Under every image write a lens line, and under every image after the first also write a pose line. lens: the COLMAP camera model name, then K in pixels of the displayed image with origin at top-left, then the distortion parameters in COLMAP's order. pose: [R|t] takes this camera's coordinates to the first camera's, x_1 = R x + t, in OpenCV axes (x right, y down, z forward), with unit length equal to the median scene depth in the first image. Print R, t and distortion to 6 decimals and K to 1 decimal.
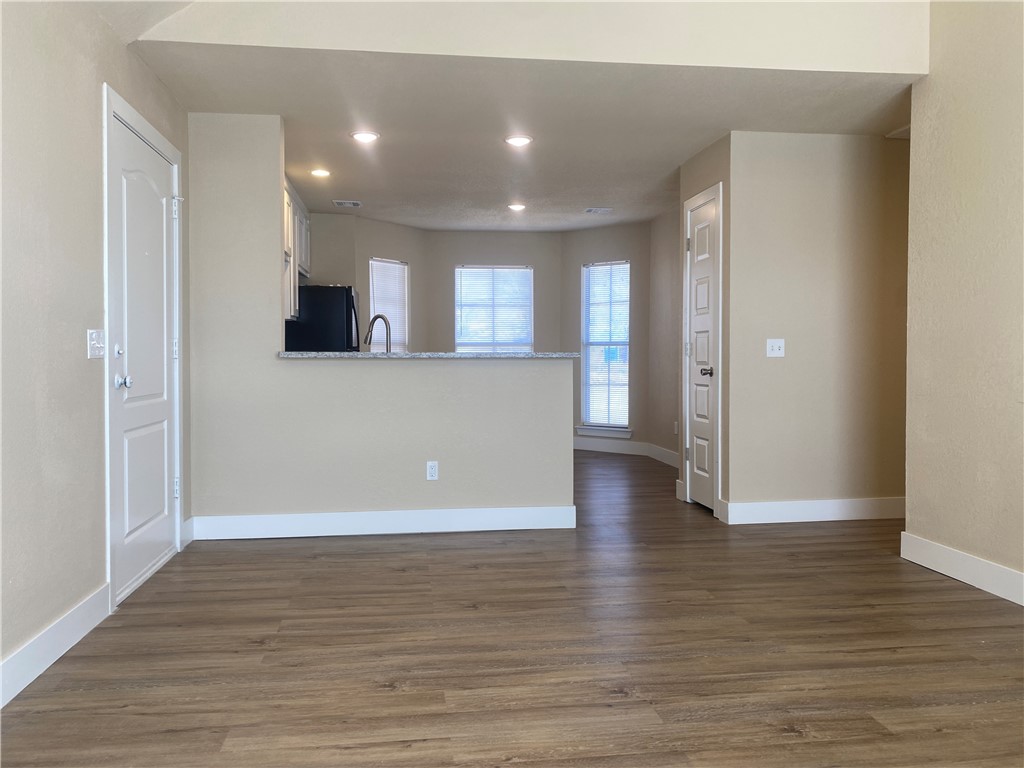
lens RADIAL K [[780.2, 0, 510.7], [0, 780.2, 381.2], [0, 0, 1]] dist [-0.006028, 0.003105]
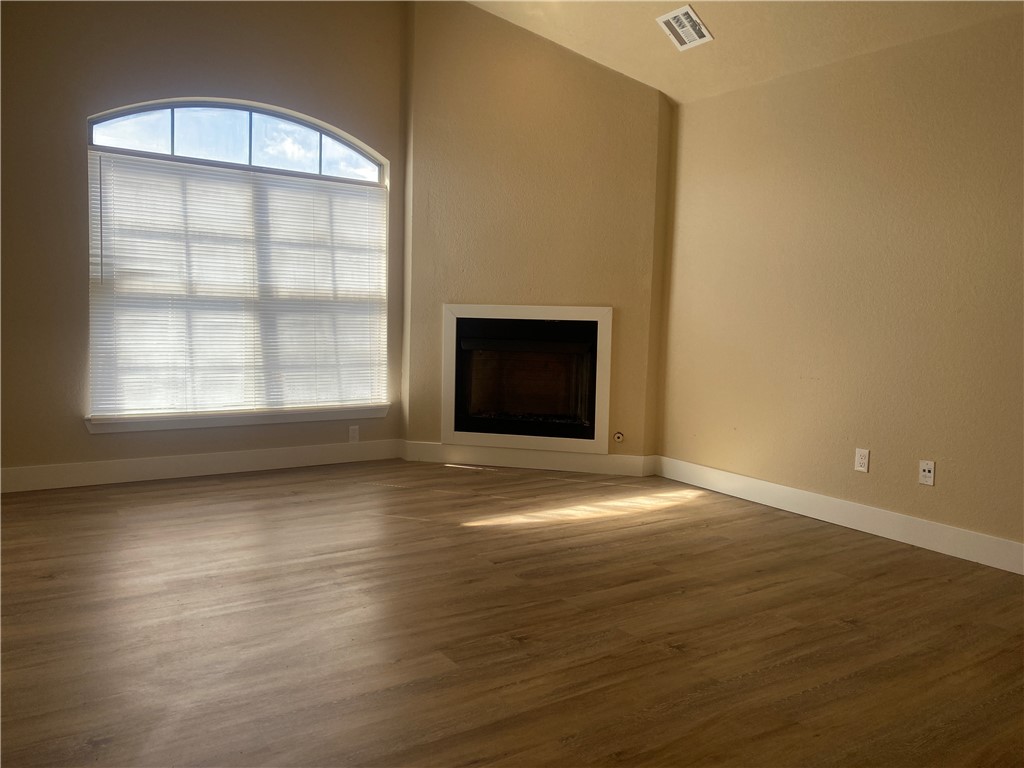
lens RADIAL K [[780.2, 0, 512.3], [0, 780.2, 383.3], [0, 0, 1]] dist [-0.006028, 0.003105]
pose [[-0.895222, 0.013758, -0.445407, 0.808367], [-0.041805, 0.992522, 0.114682, -0.060609], [0.443654, 0.121286, -0.887953, 1.811128]]
